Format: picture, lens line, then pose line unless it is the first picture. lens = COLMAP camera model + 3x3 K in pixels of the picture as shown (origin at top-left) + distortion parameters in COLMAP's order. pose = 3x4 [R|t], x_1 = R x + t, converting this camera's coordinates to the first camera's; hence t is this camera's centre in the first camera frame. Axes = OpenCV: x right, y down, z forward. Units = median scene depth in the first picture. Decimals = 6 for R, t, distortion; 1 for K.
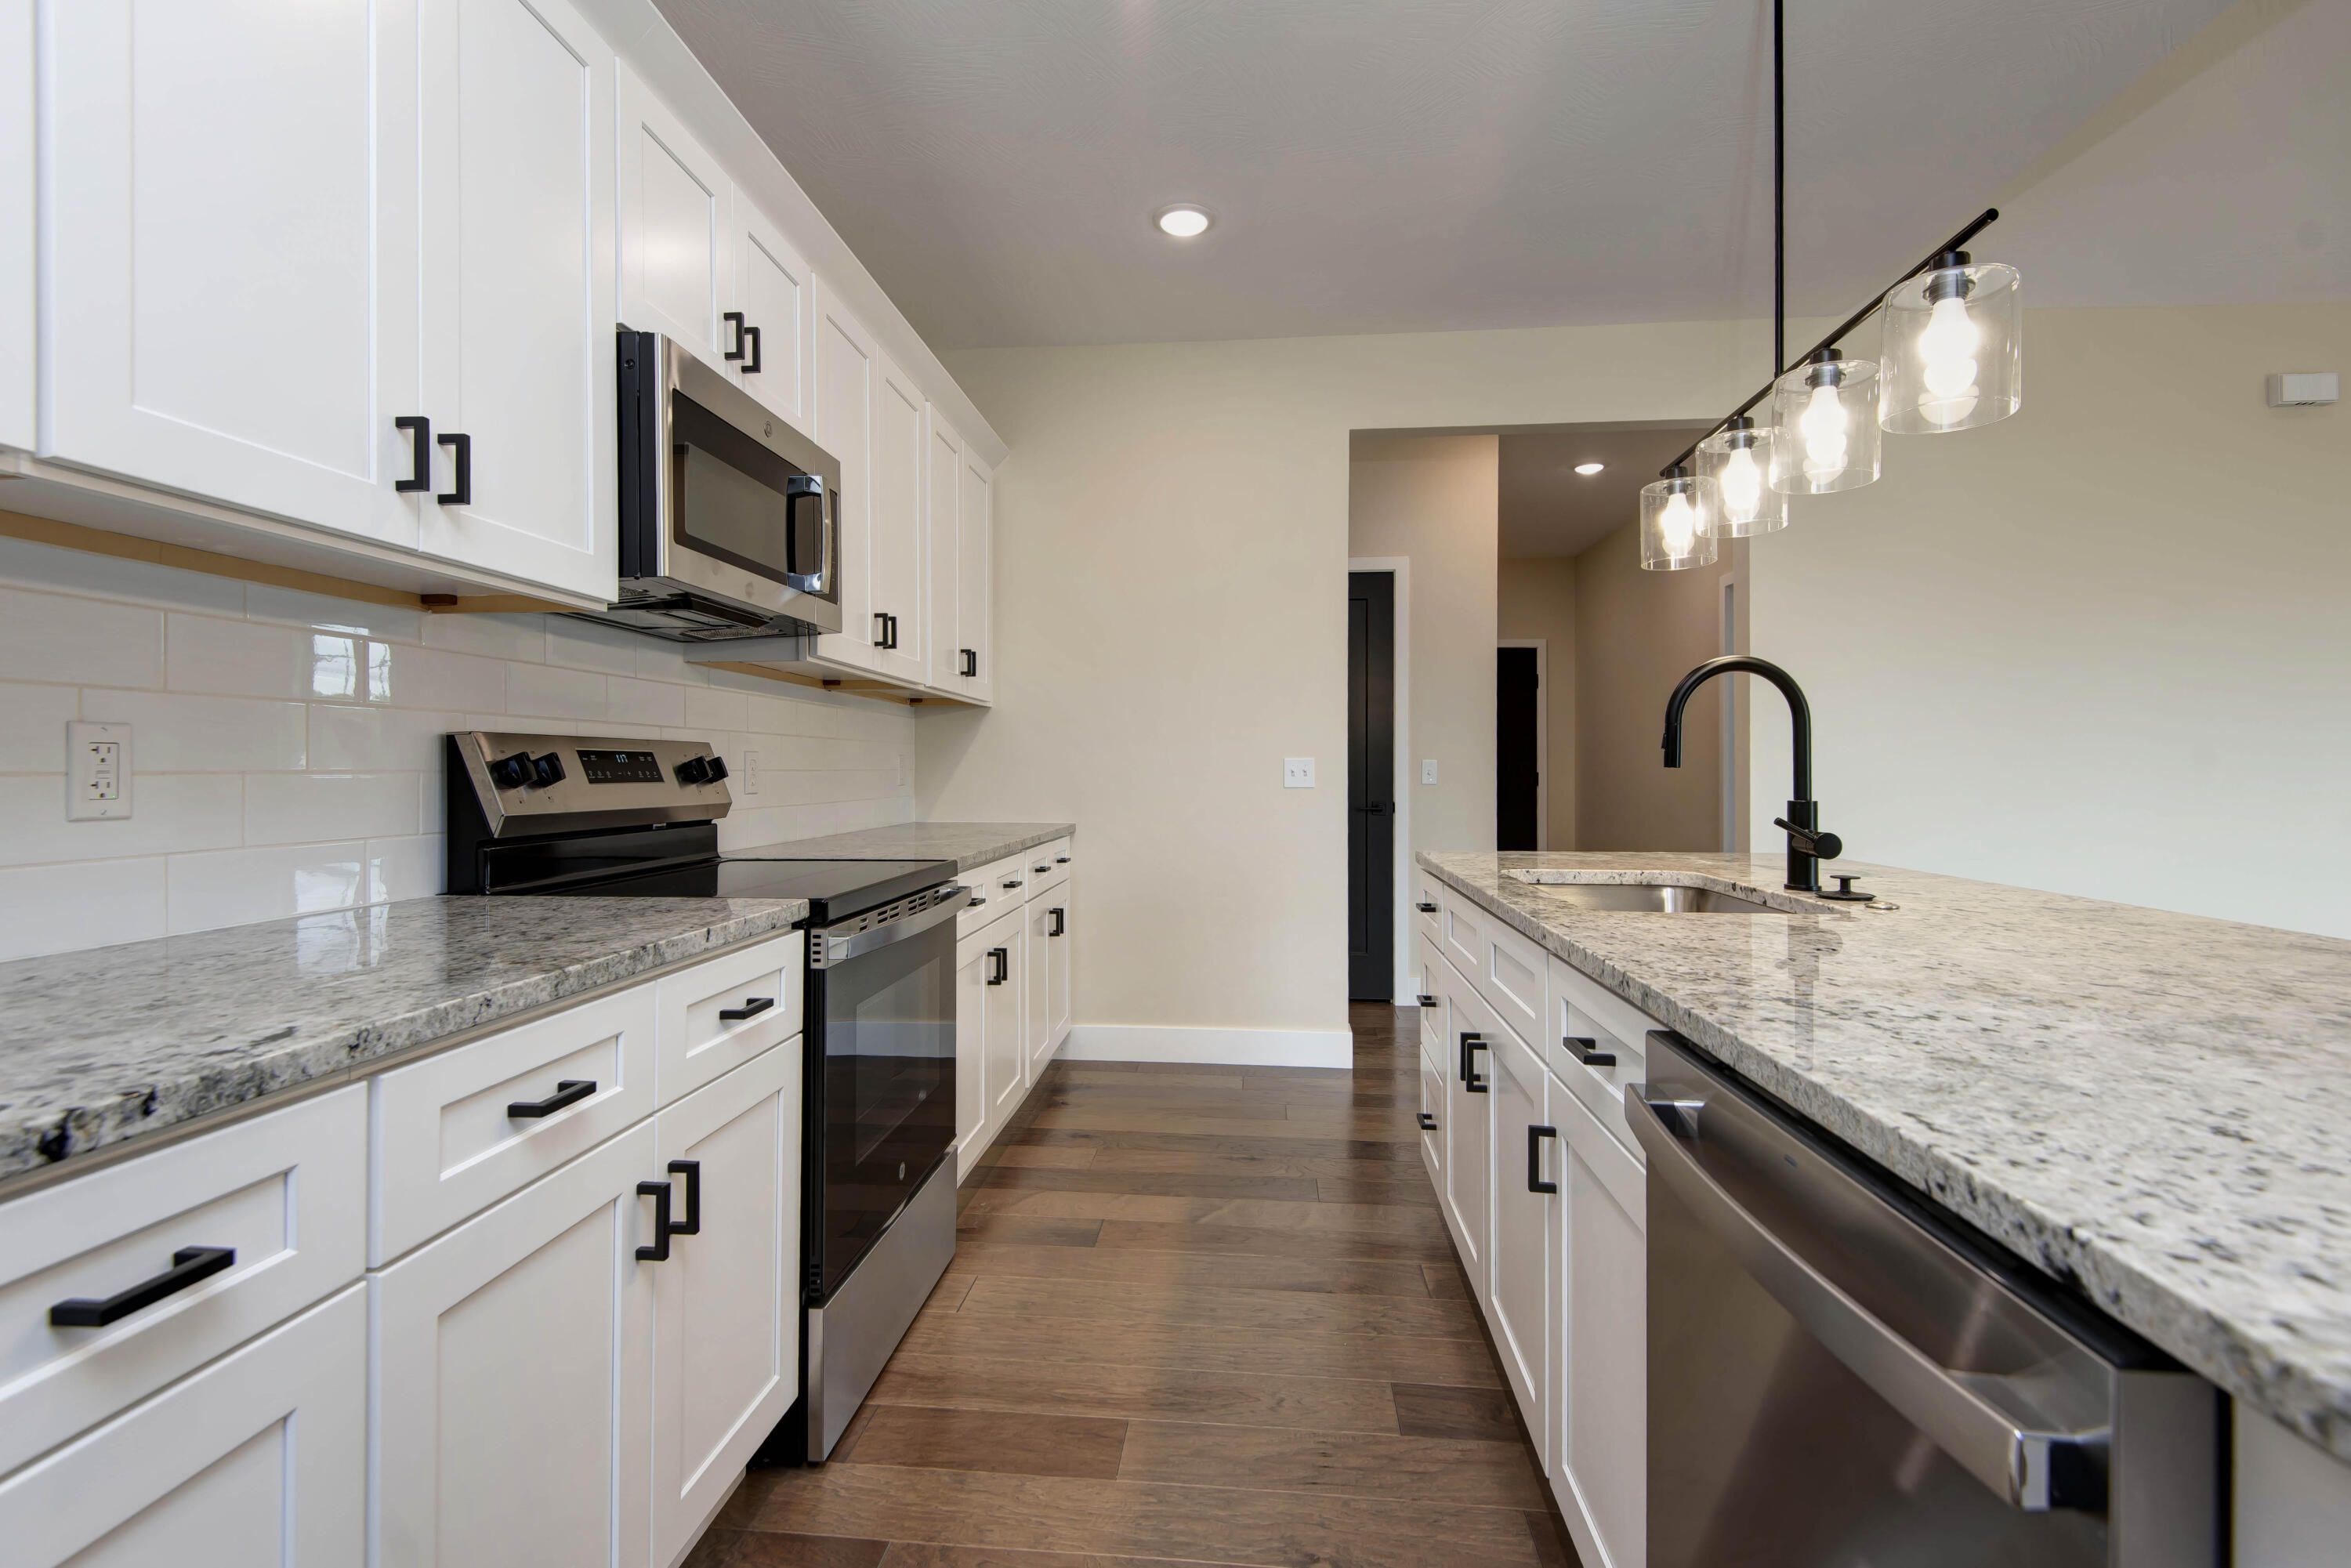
lens RADIAL K [[1081.2, 0, 1159.6], [0, 1081.2, 766.0], [0, 0, 1]] dist [0.013992, -0.011264]
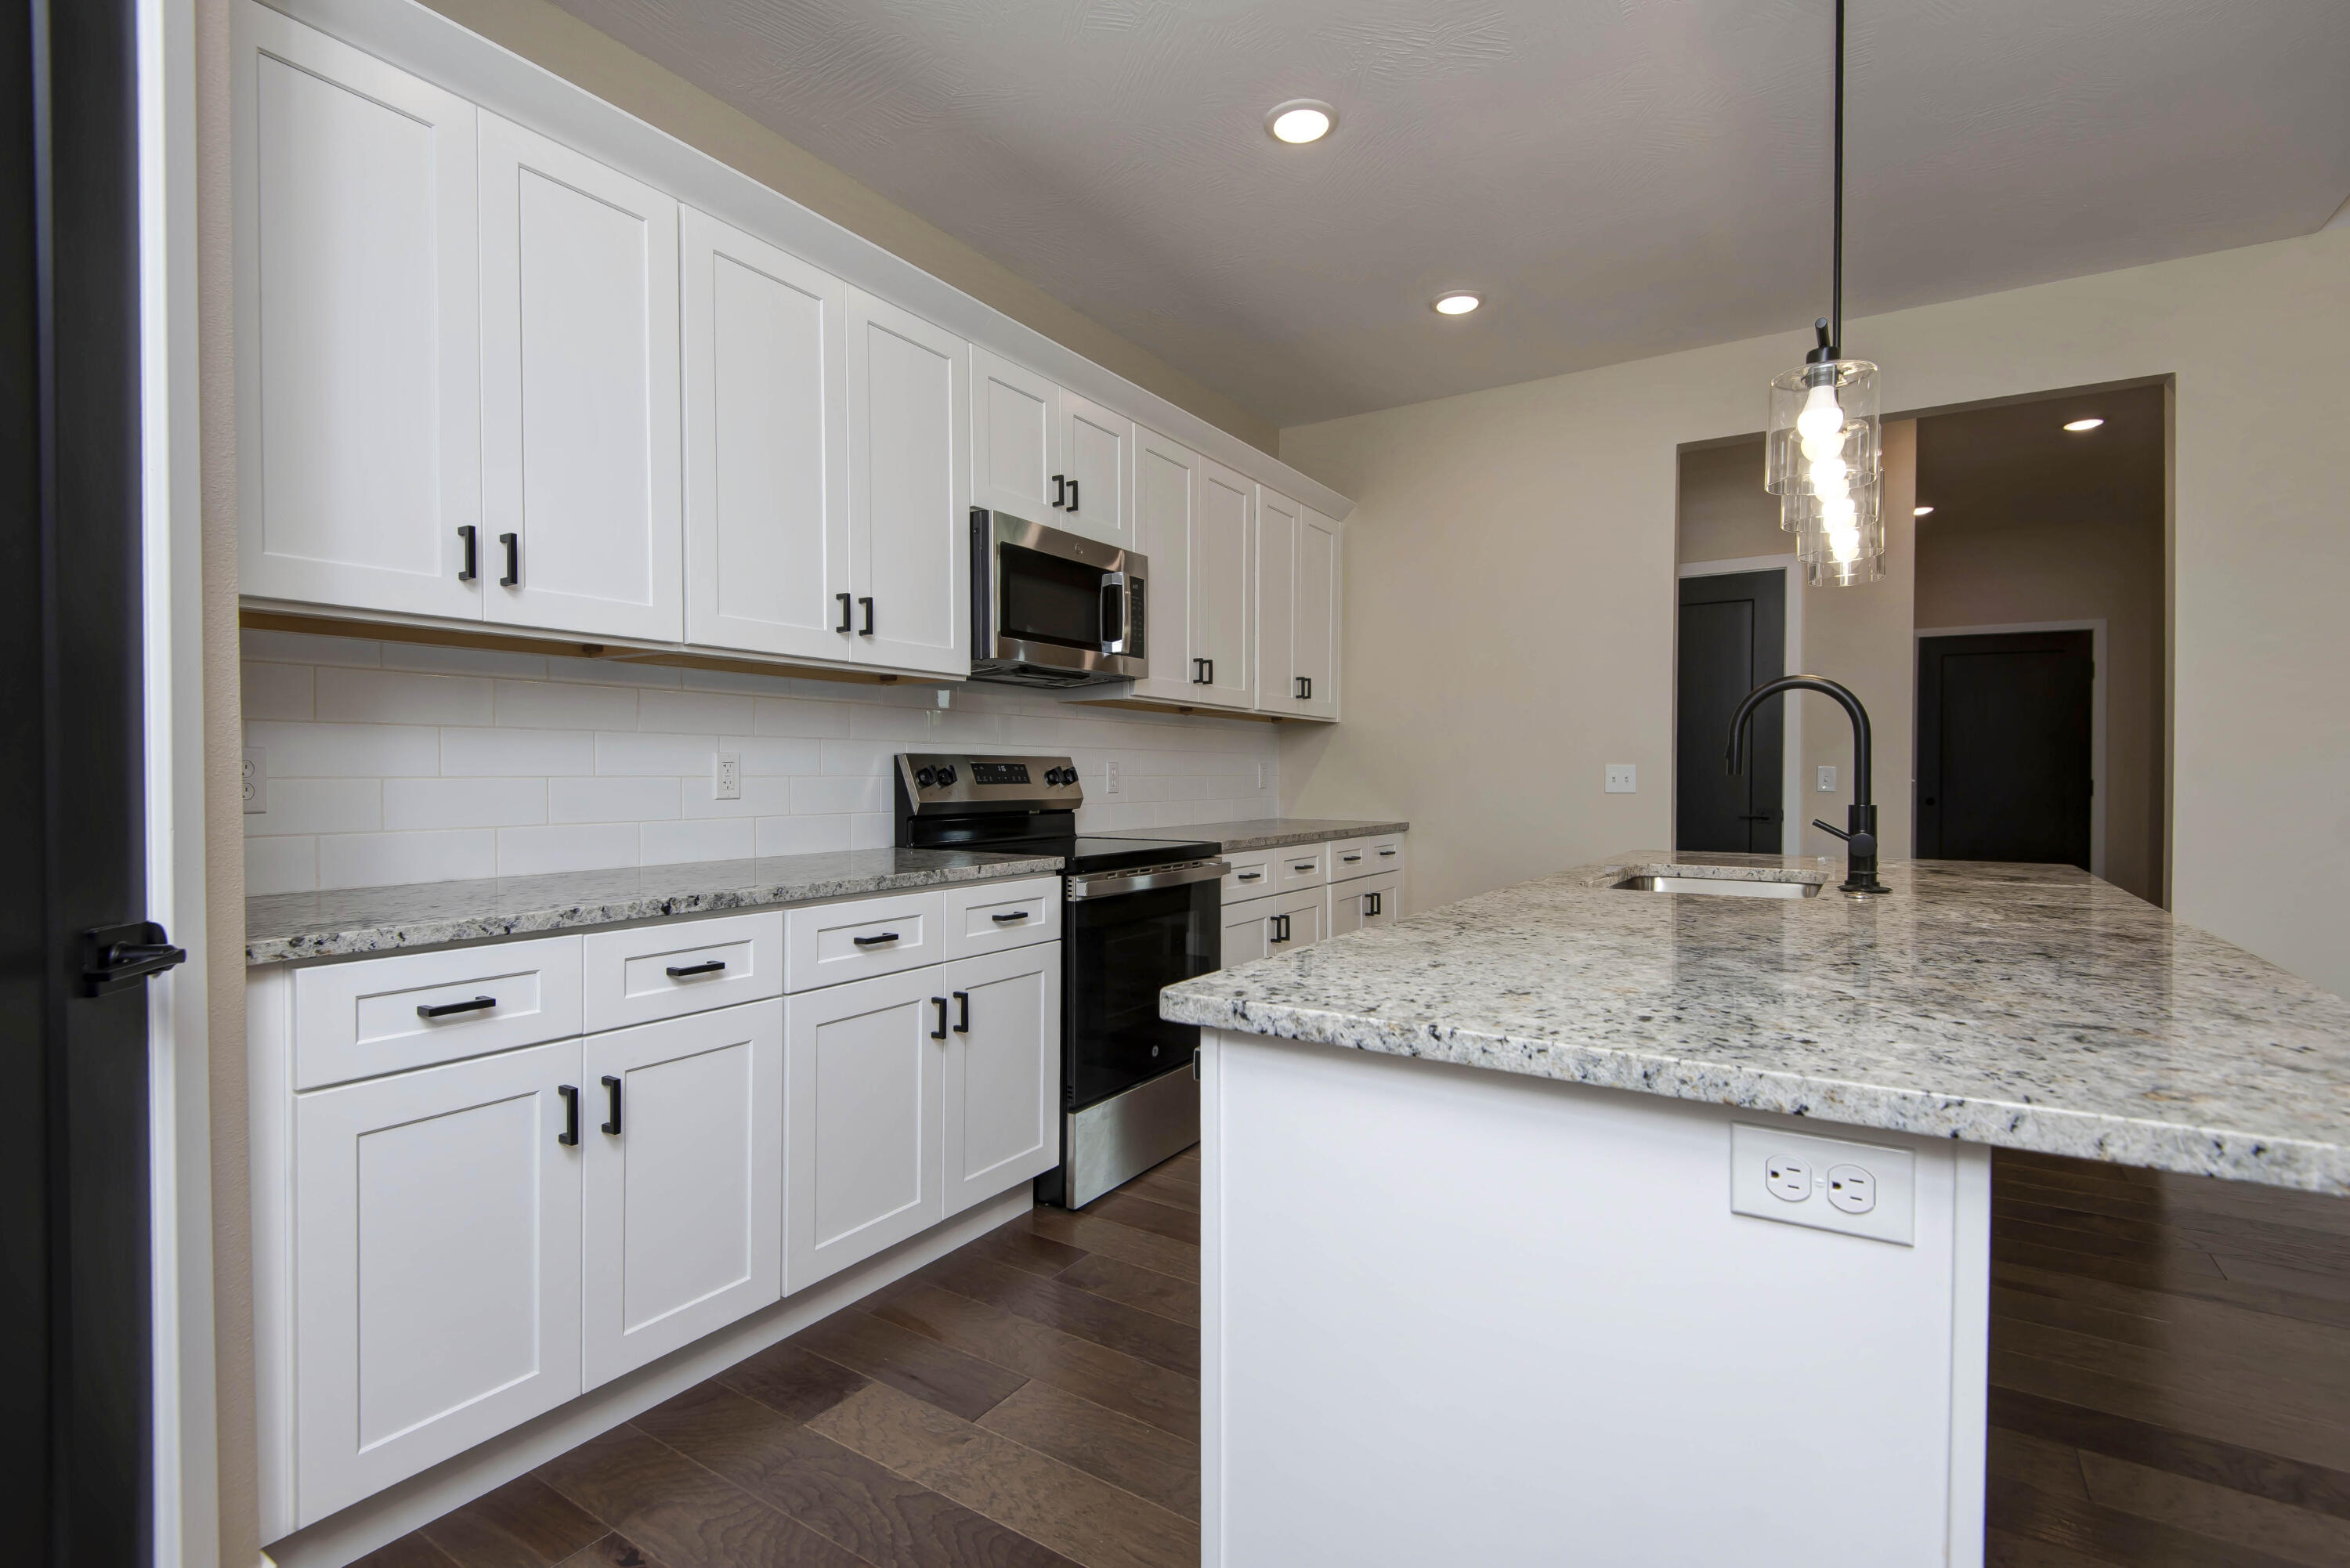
lens RADIAL K [[1062.9, 0, 1160.4], [0, 1062.9, 786.2], [0, 0, 1]] dist [0.000681, -0.000158]
pose [[0.888018, 0.005746, -0.459774, 0.469980], [0.000868, 0.999899, 0.014172, -0.002814], [0.459809, -0.012984, 0.887923, -0.291330]]
